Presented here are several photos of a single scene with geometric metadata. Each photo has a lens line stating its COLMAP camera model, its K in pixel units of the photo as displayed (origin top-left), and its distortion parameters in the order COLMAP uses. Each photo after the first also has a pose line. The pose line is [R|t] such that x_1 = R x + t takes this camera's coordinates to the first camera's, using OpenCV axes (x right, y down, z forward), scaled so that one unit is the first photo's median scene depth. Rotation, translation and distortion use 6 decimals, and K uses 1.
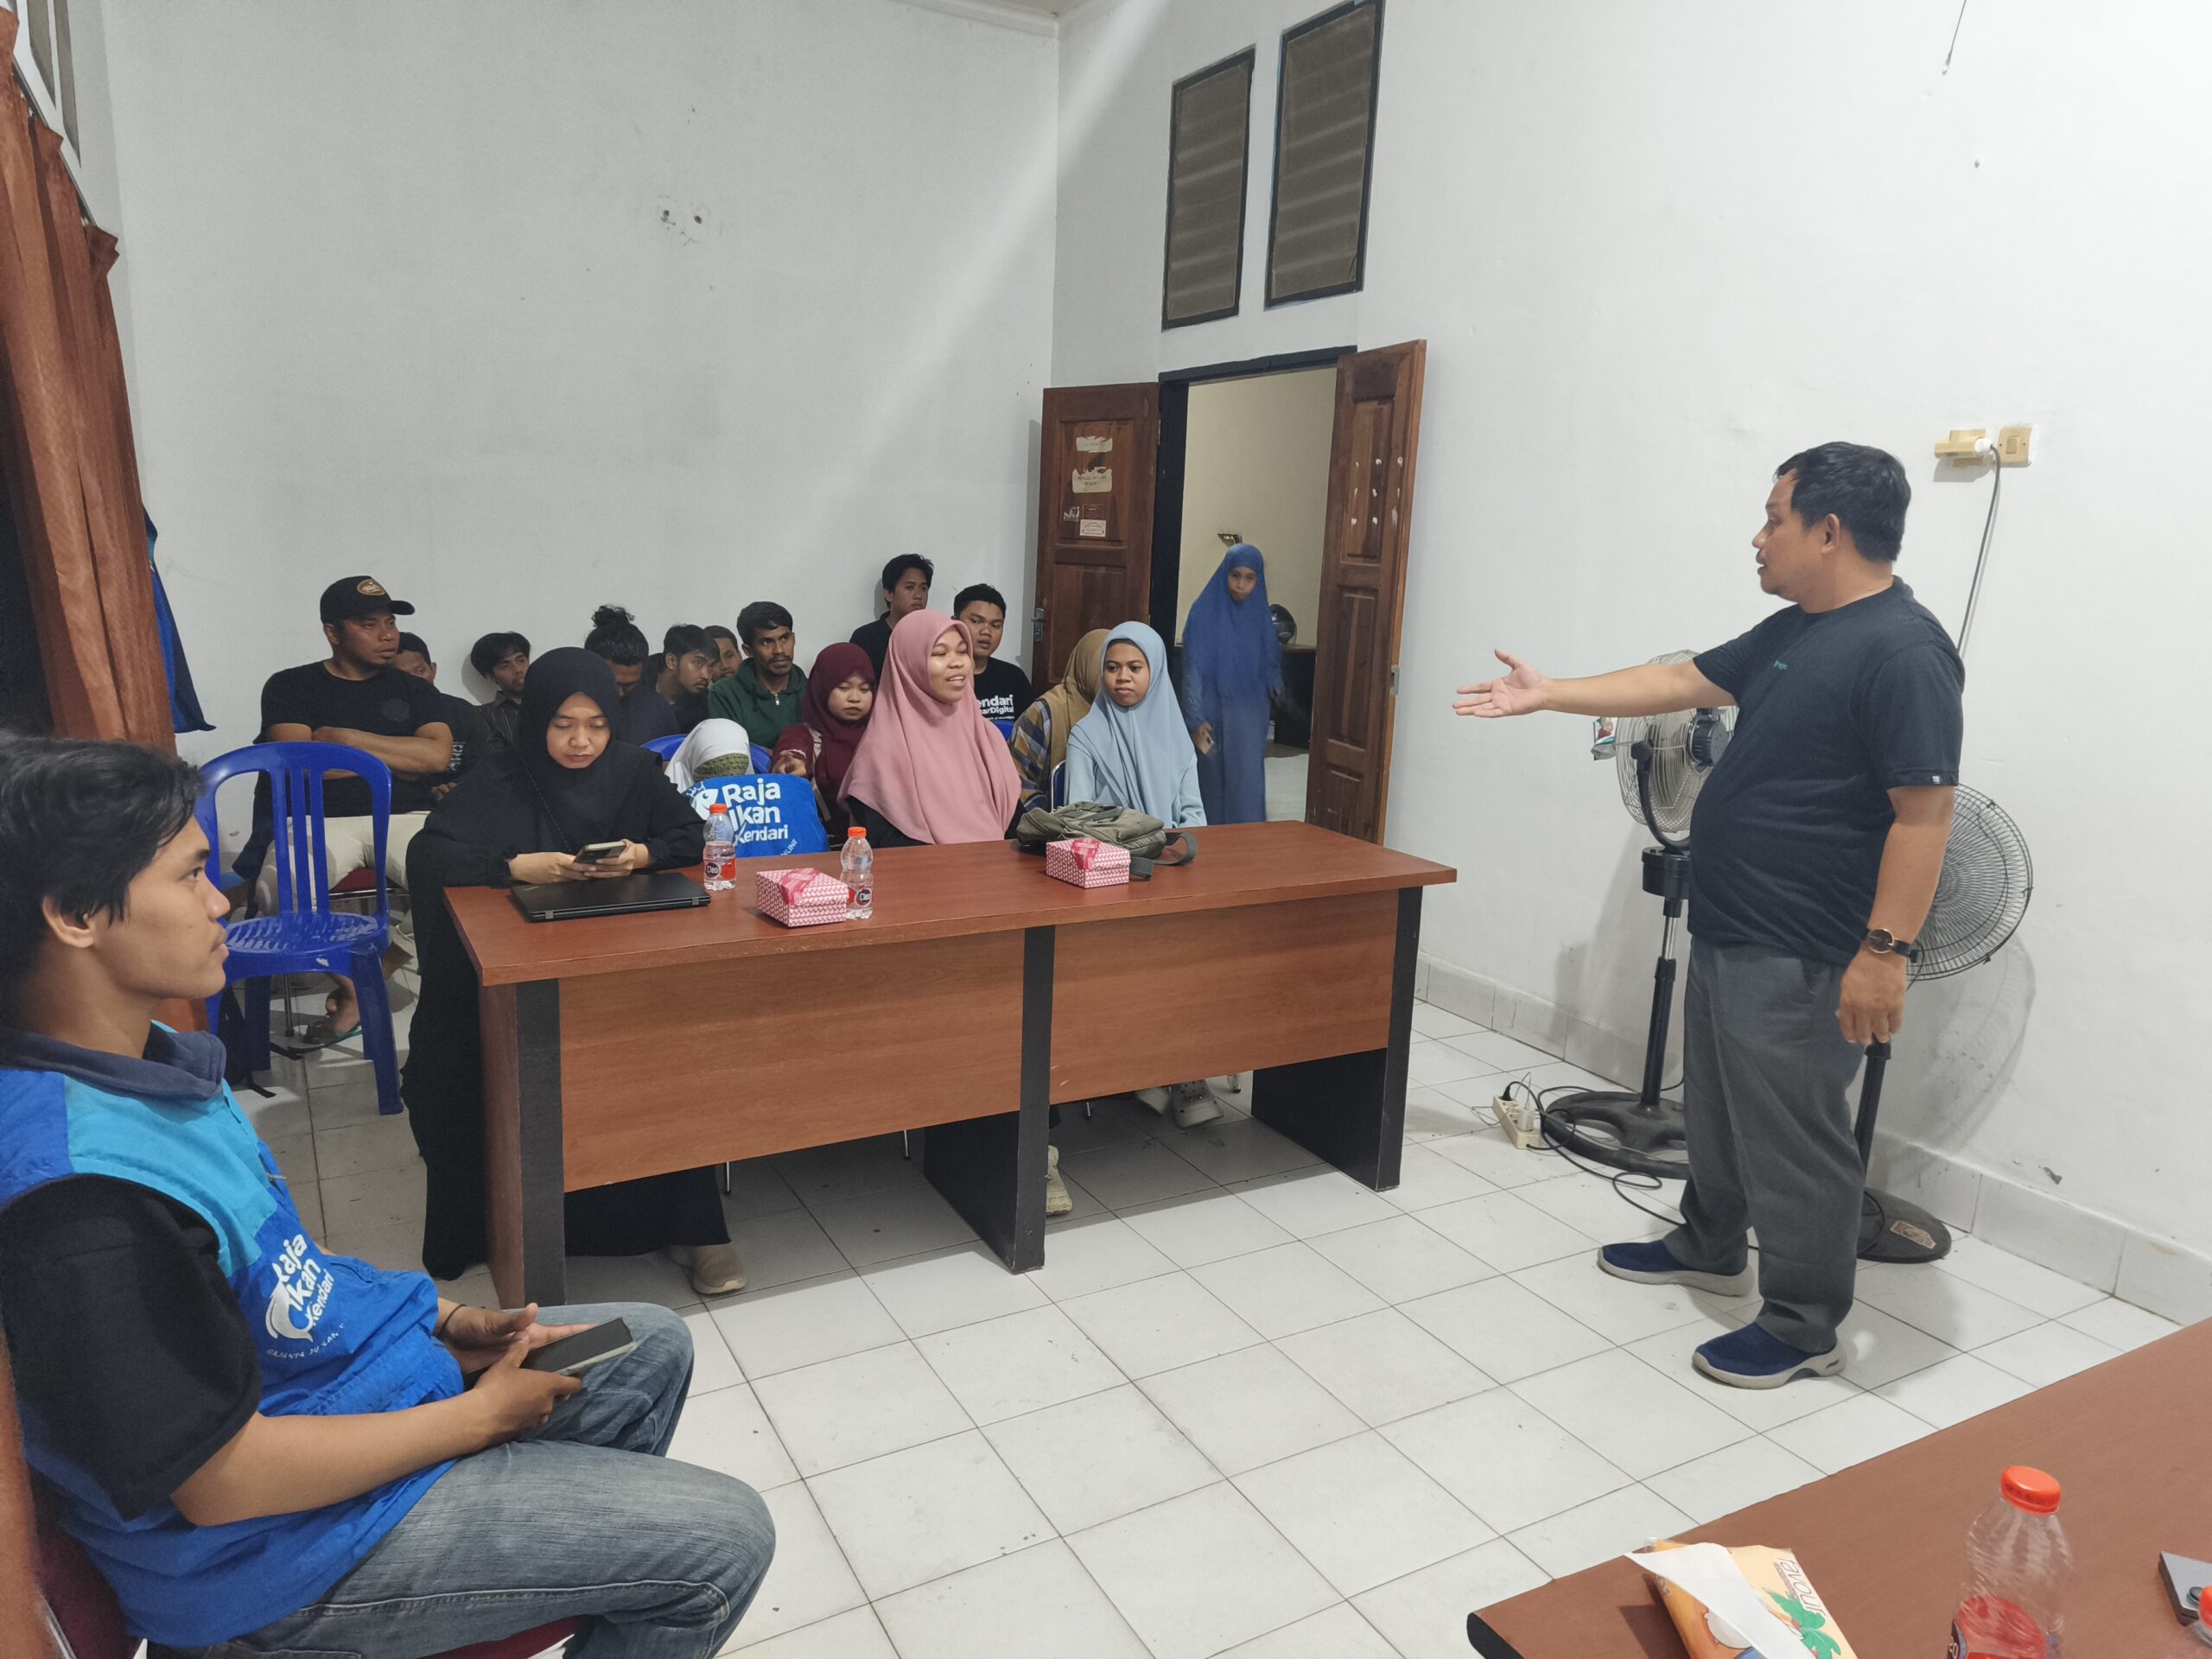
lens RADIAL K [[1464.8, 0, 1106.0], [0, 1464.8, 829.5], [0, 0, 1]] dist [0.076400, 0.000308]
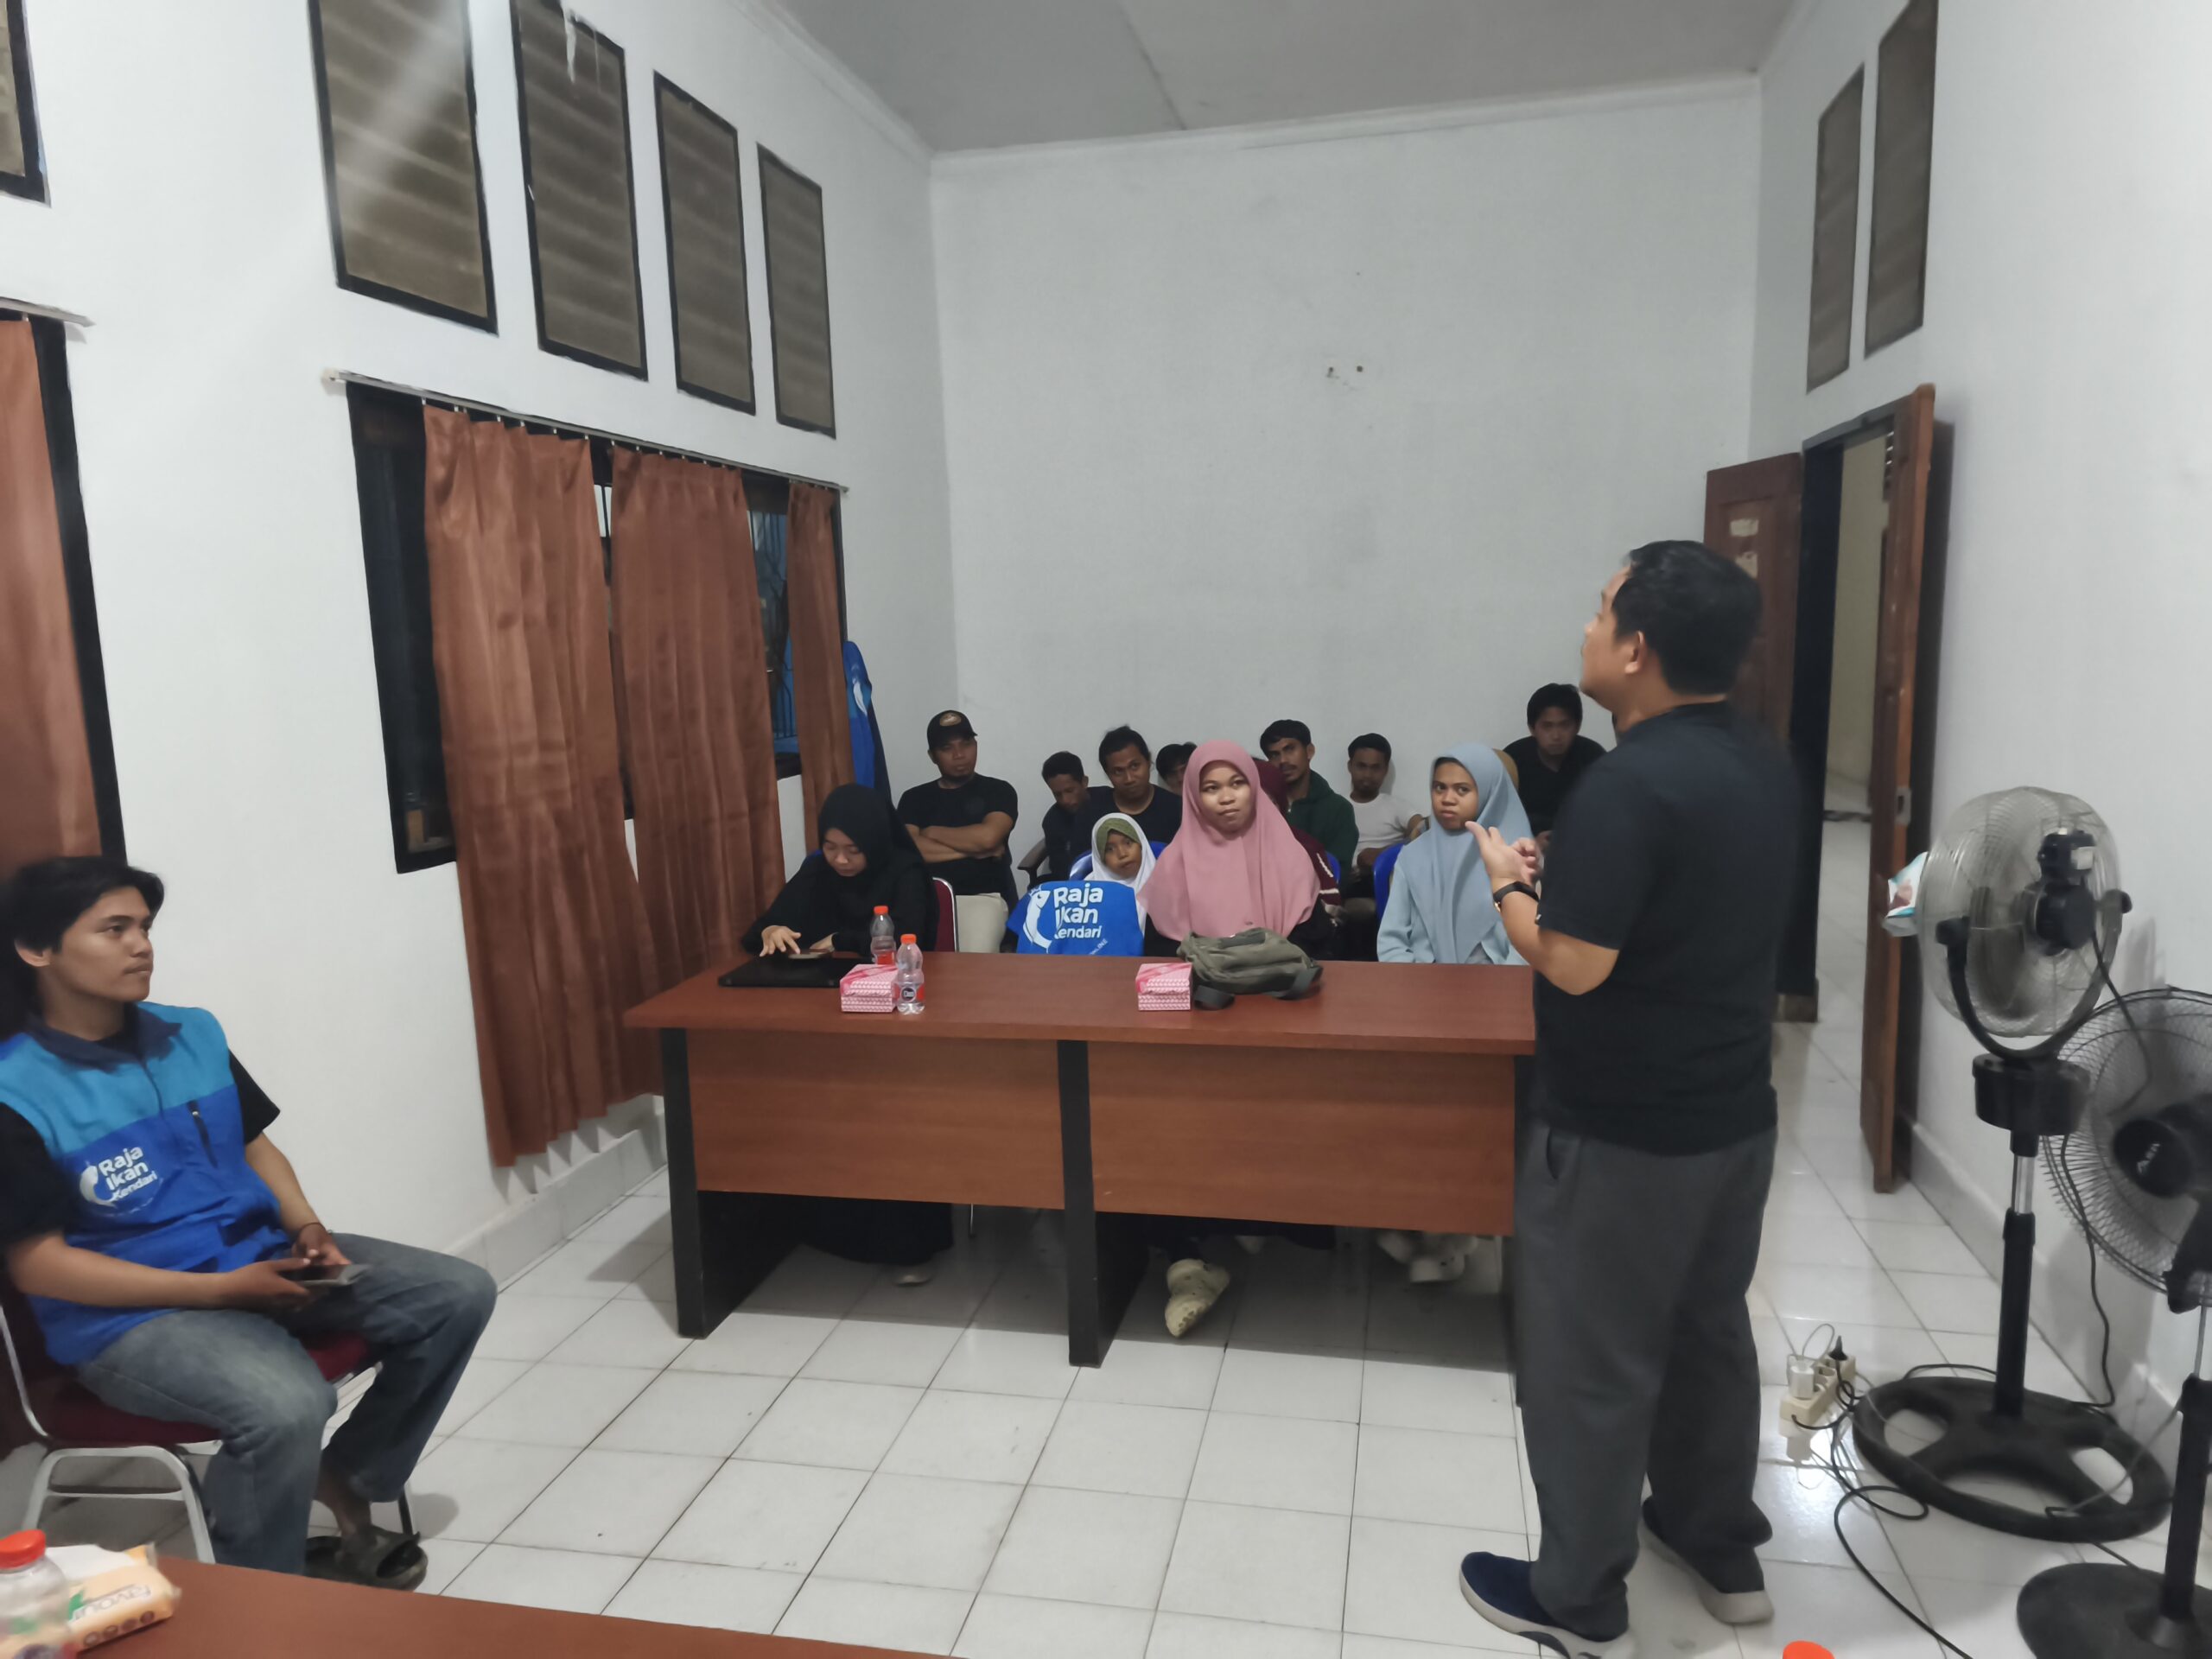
lens RADIAL K [[1446.3, 0, 1106.0], [0, 1446.3, 829.5], [0, 0, 1]] dist [0.048269, -0.003641]
pose [[0.745406, 0.035673, -0.665656, 0.516952], [-0.072455, 0.996987, -0.027705, -0.045967], [0.662662, 0.068882, 0.745744, 0.166418]]
